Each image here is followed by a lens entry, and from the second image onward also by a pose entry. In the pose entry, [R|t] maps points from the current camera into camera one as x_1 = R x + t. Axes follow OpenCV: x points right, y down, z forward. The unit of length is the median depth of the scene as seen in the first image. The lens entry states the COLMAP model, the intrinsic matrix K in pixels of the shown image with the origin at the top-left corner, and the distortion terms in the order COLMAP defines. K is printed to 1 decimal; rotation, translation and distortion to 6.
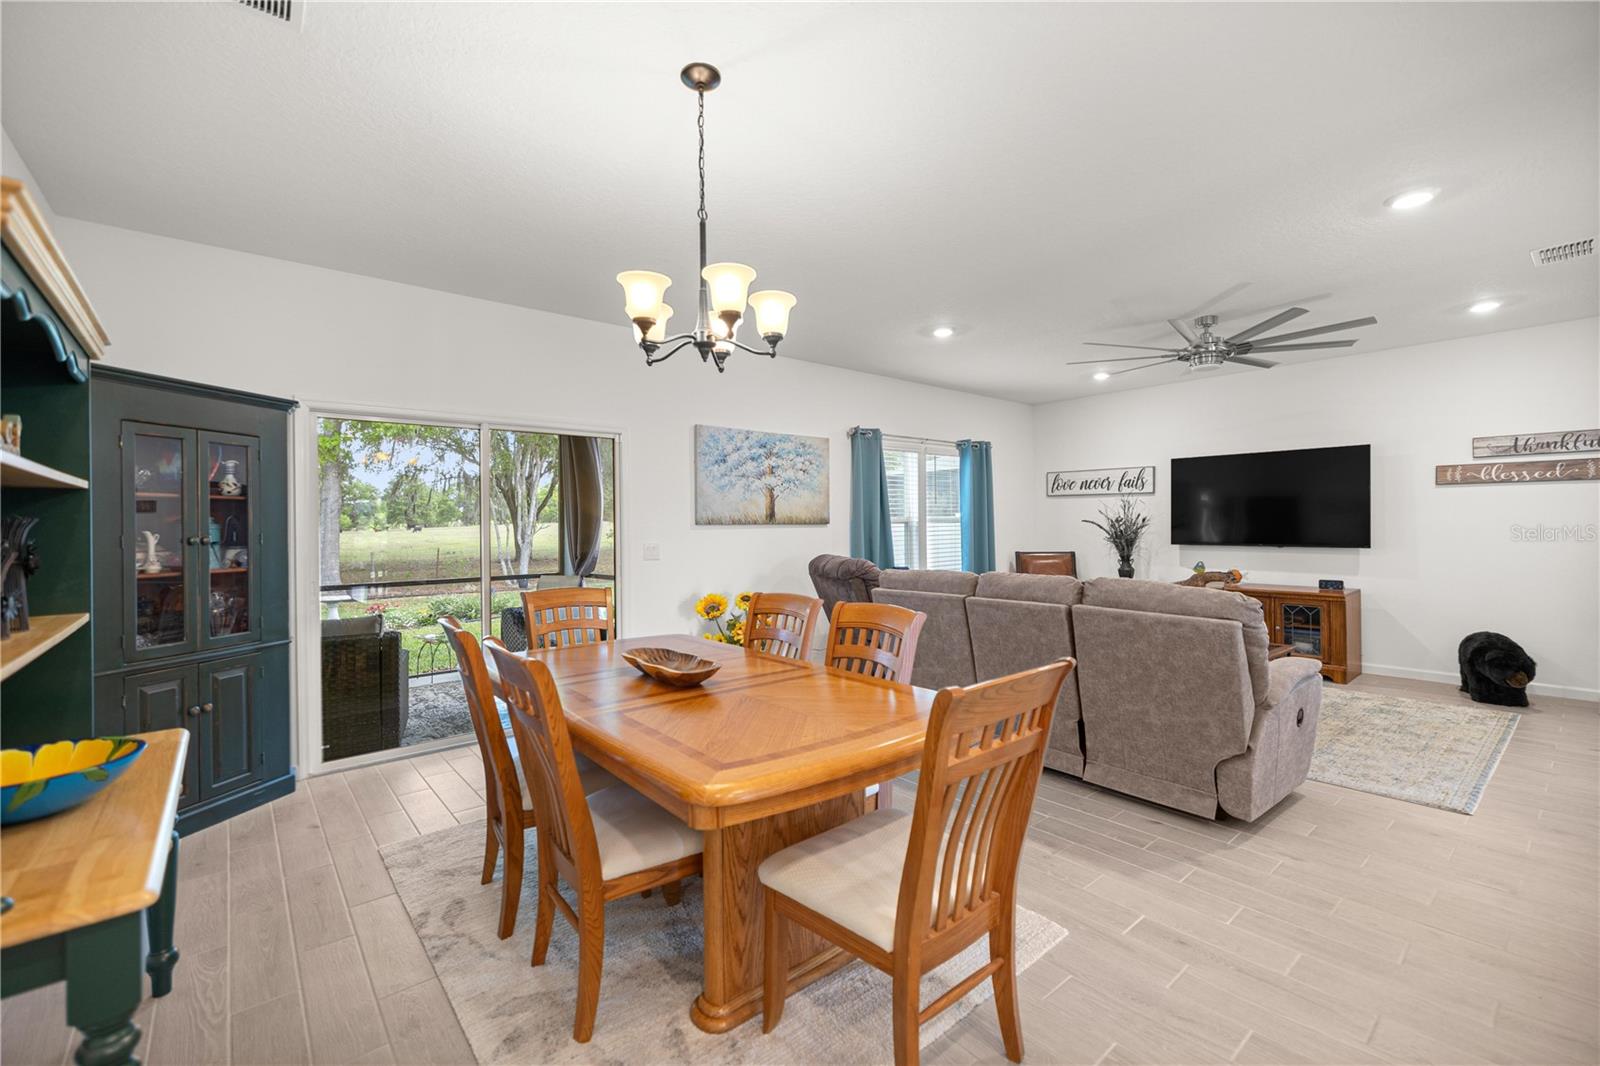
lens RADIAL K [[678.2, 0, 800.0], [0, 678.2, 533.0], [0, 0, 1]] dist [-0.001547, -0.000343]
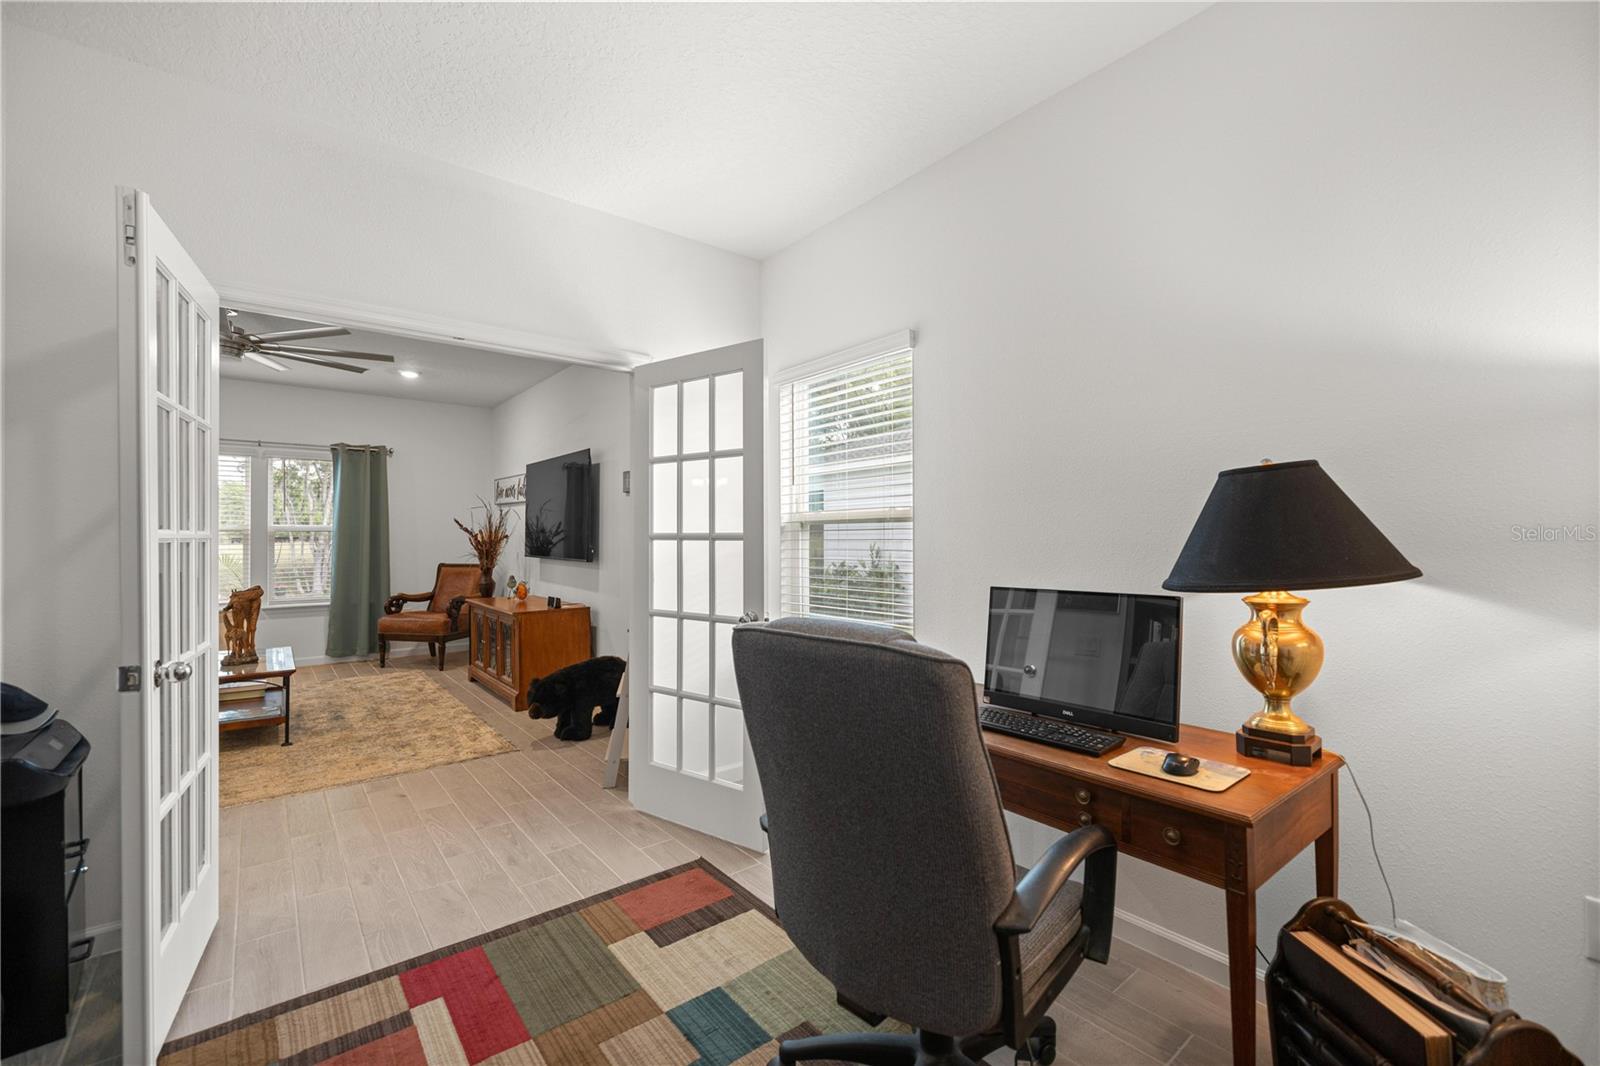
lens RADIAL K [[677.6, 0, 795.5], [0, 677.6, 540.1], [0, 0, 1]] dist [0.000575, 0.000098]
pose [[0.999615, 0.008880, -0.026283, 1.159045], [-0.009085, 0.999929, -0.007710, -0.002188], [0.026212, 0.007946, 0.999625, 0.108966]]
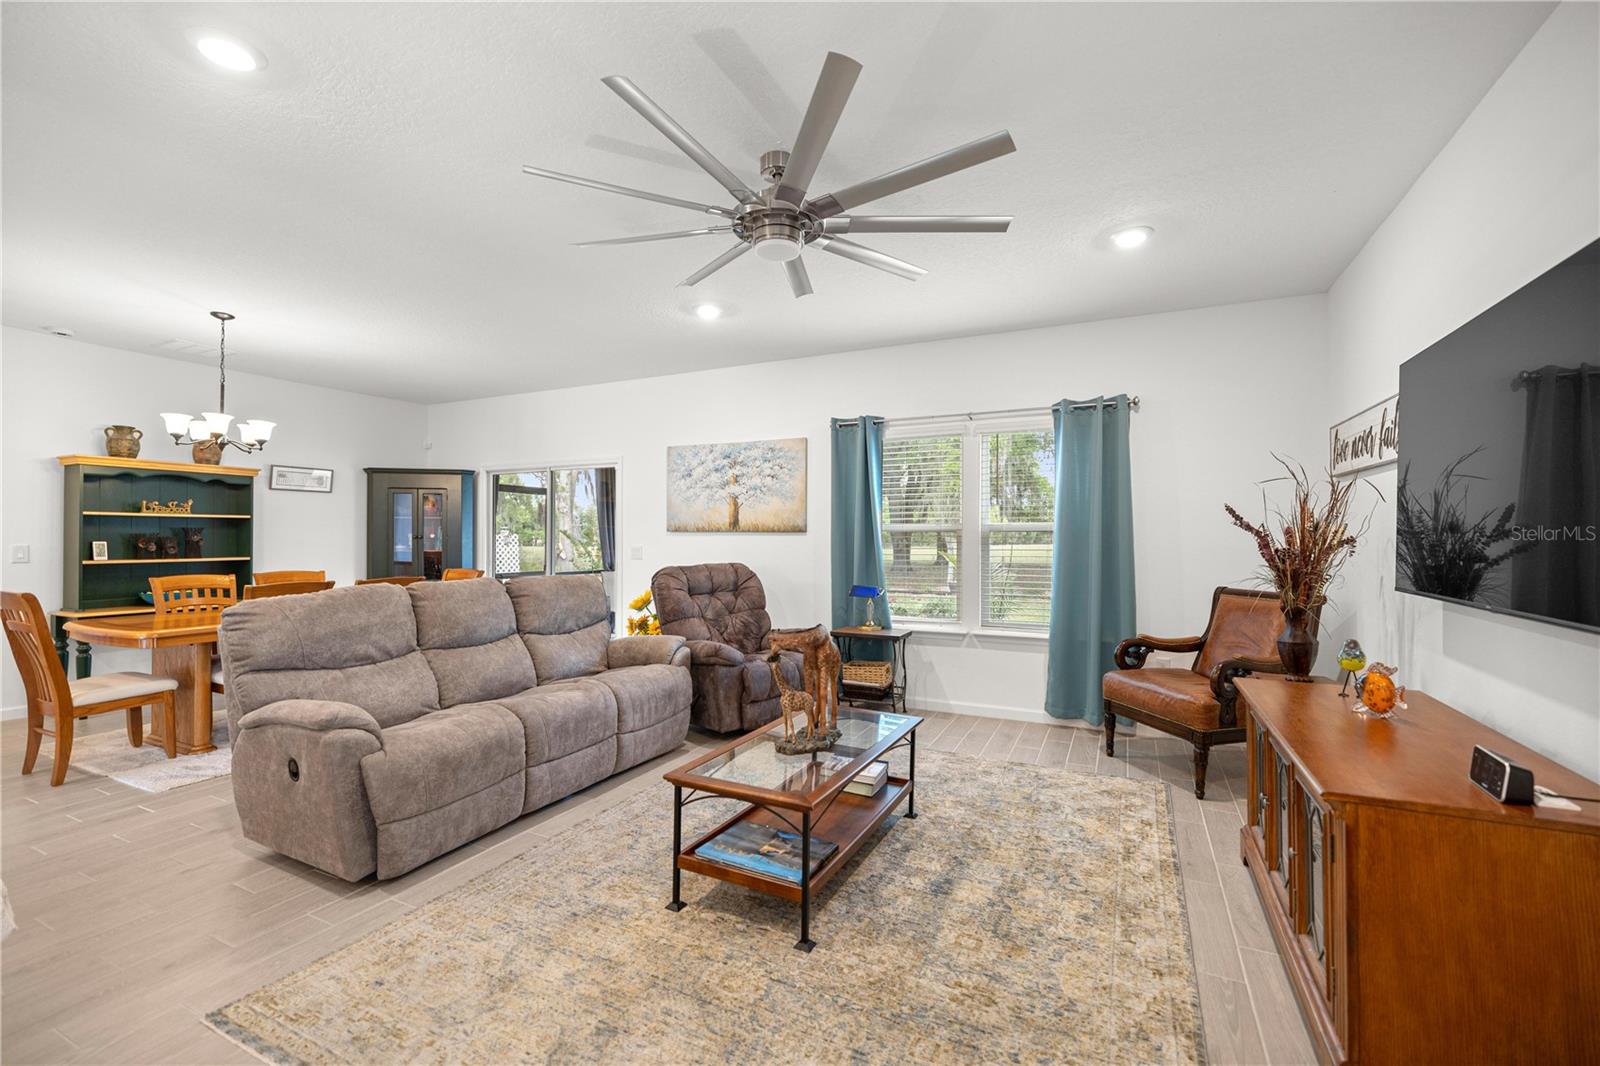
lens RADIAL K [[678.2, 0, 800.0], [0, 678.2, 533.0], [0, 0, 1]] dist [-0.001547, -0.000343]
pose [[0.405011, 0.005193, -0.914297, 0.933219], [-0.017394, 0.999847, -0.002026, -0.010811], [0.914147, 0.016724, 0.405039, 0.674714]]
